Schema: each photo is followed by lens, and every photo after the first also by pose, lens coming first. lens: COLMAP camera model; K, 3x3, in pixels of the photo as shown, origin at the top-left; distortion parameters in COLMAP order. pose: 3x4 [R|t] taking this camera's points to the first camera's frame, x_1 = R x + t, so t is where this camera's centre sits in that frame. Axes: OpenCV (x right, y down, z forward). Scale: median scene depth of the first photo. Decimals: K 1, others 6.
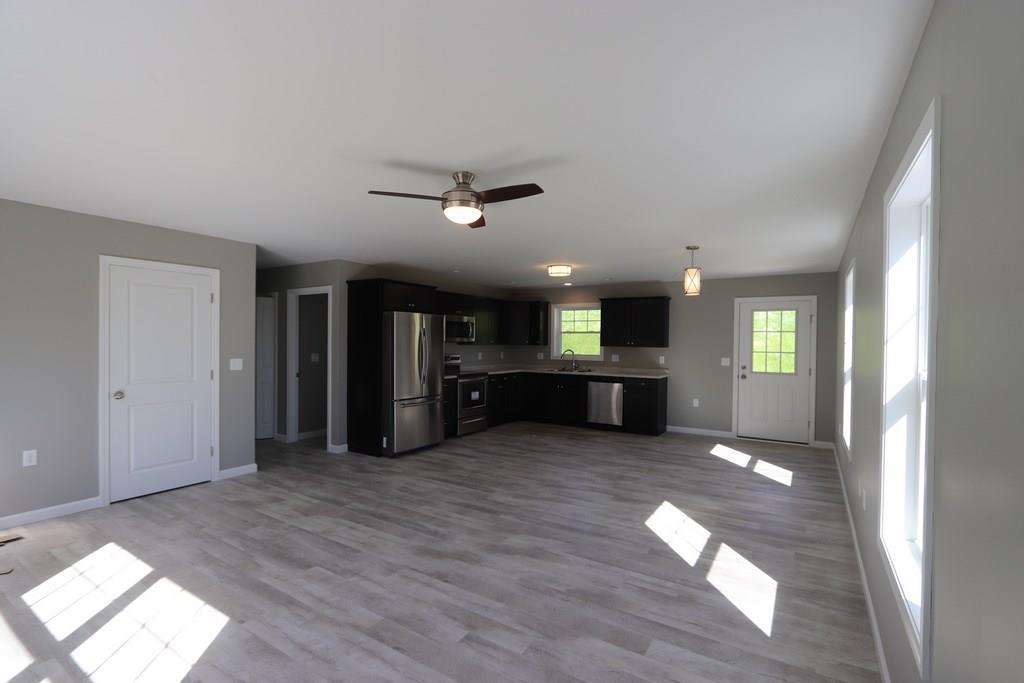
lens RADIAL K [[468.9, 0, 506.8], [0, 468.9, 342.7], [0, 0, 1]] dist [-0.018045, 0.000720]
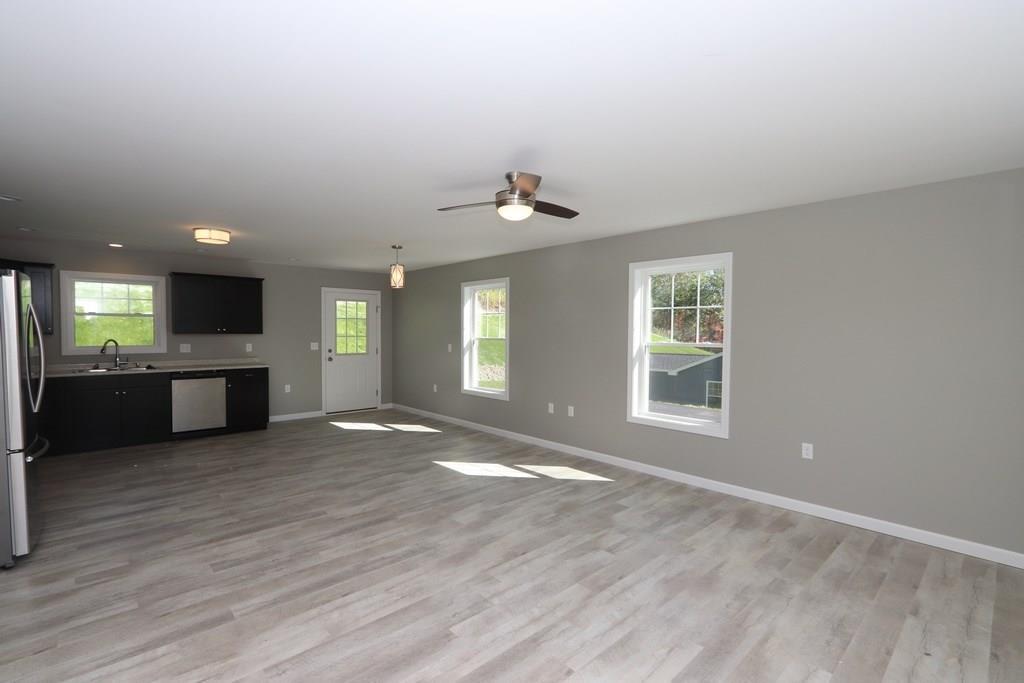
lens RADIAL K [[468.9, 0, 517.1], [0, 468.9, 344.6], [0, 0, 1]] dist [-0.018045, 0.000720]
pose [[0.249424, -0.040387, 0.967552, -0.786780], [-0.000061, 0.999129, 0.041720, -0.012850], [-0.968394, -0.010465, 0.249205, 0.505642]]
